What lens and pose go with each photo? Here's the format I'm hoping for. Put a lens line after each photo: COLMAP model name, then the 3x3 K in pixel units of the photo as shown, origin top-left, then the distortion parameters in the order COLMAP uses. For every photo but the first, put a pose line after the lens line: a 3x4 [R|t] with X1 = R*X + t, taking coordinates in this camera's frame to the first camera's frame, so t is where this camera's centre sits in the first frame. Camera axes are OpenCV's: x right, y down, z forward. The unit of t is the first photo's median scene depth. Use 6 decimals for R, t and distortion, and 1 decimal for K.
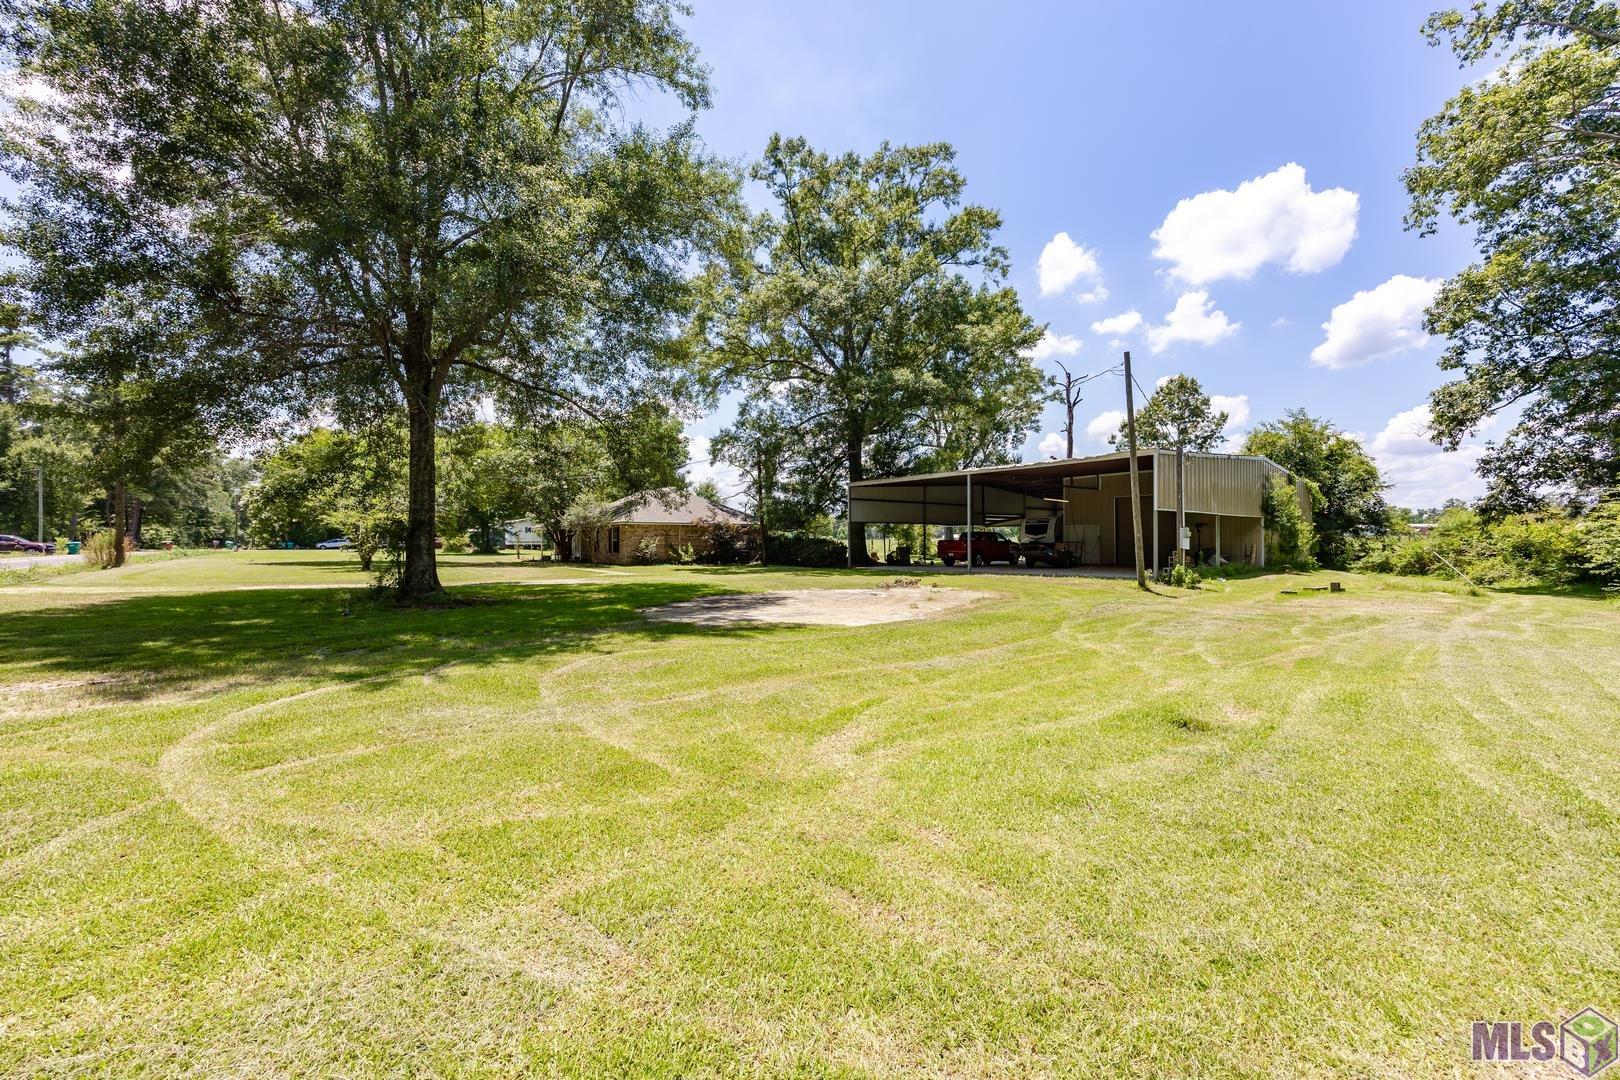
lens RADIAL K [[610.9, 0, 810.9], [0, 610.9, 541.5], [0, 0, 1]] dist [-0.003914, -0.000542]
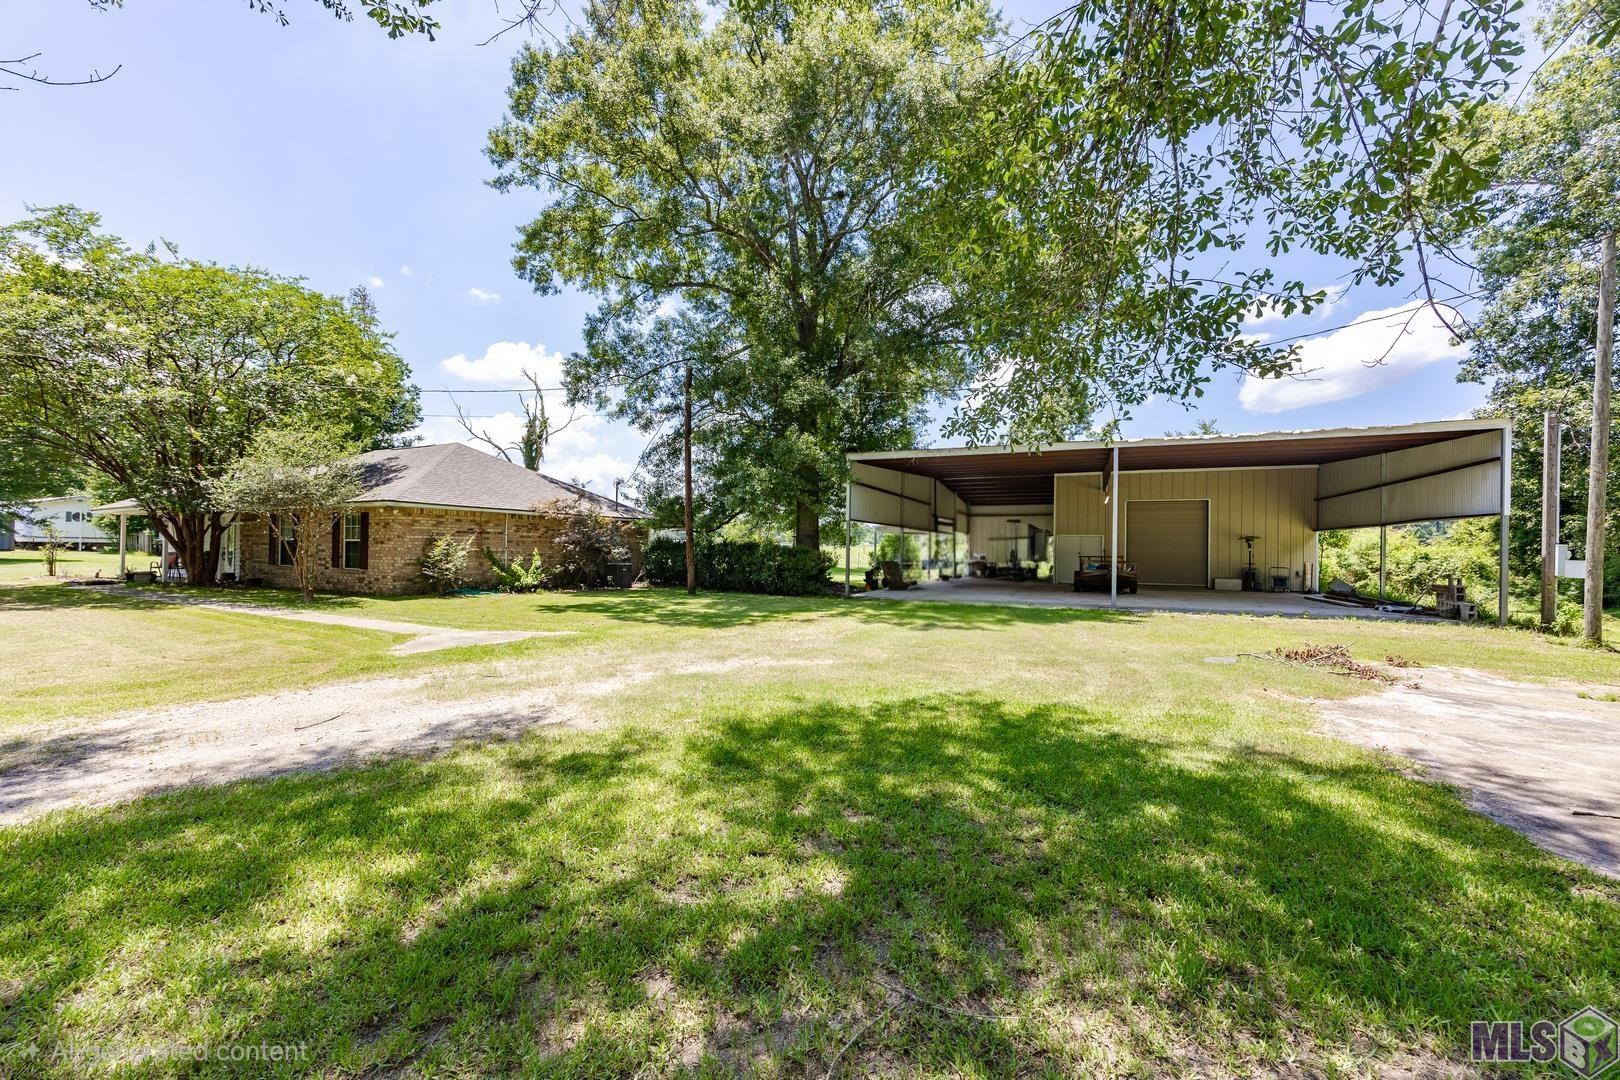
lens RADIAL K [[610.9, 0, 810.9], [0, 610.9, 541.5], [0, 0, 1]] dist [-0.003914, -0.000542]
pose [[0.899089, 0.020050, 0.437306, -0.209747], [-0.017090, 0.999797, -0.010704, -0.002537], [-0.437432, 0.002150, 0.899249, 0.432642]]
